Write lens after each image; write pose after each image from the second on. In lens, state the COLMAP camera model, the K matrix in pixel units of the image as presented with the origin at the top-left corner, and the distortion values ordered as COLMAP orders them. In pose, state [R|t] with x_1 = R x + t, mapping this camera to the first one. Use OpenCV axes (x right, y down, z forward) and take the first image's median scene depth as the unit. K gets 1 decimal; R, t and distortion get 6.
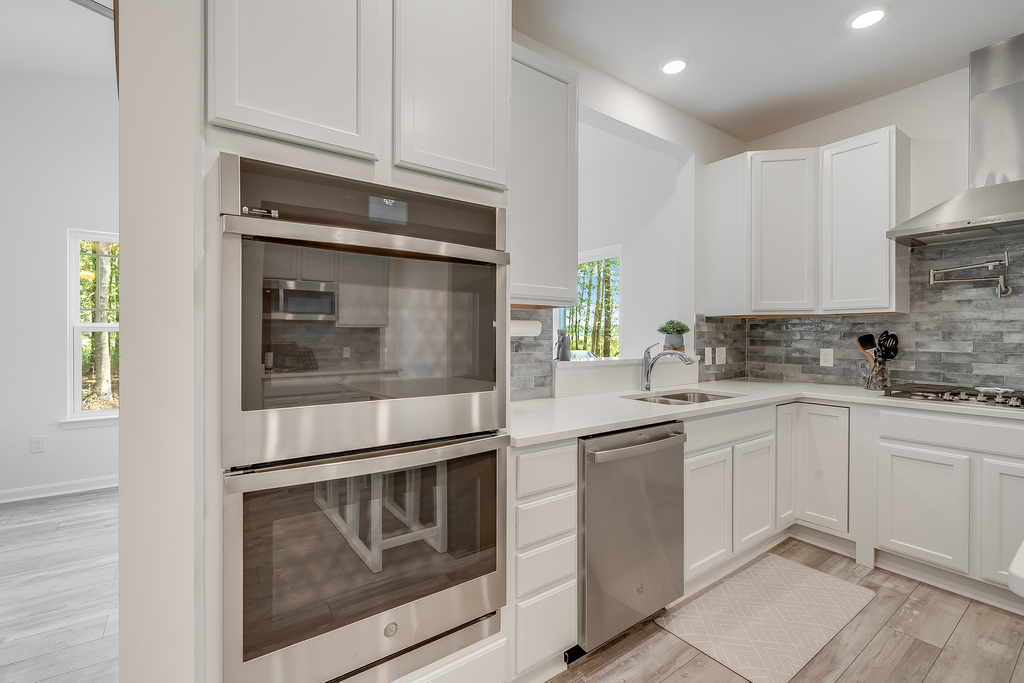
lens RADIAL K [[445.9, 0, 508.1], [0, 445.9, 339.7], [0, 0, 1]] dist [-0.002414, -0.000542]
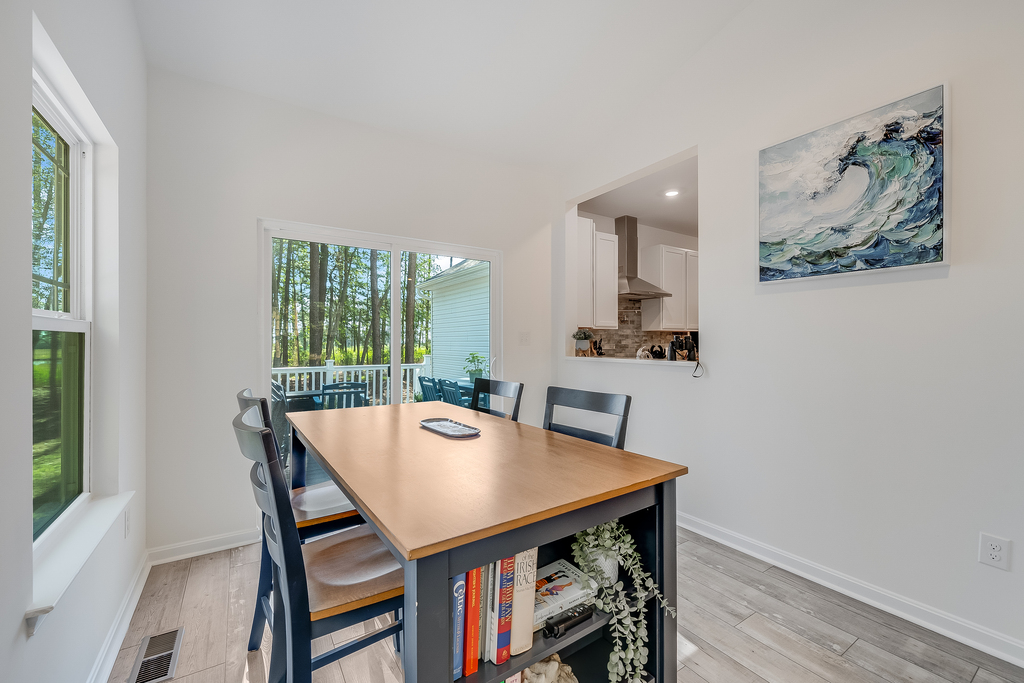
lens RADIAL K [[413.8, 0, 509.9], [0, 413.8, 347.8], [0, 0, 1]] dist [-0.000948, -0.000088]
pose [[0.041036, -0.007469, 0.999130, -0.978125], [0.011048, 0.999914, 0.007021, 0.003566], [-0.999097, 0.010750, 0.041115, 1.363921]]
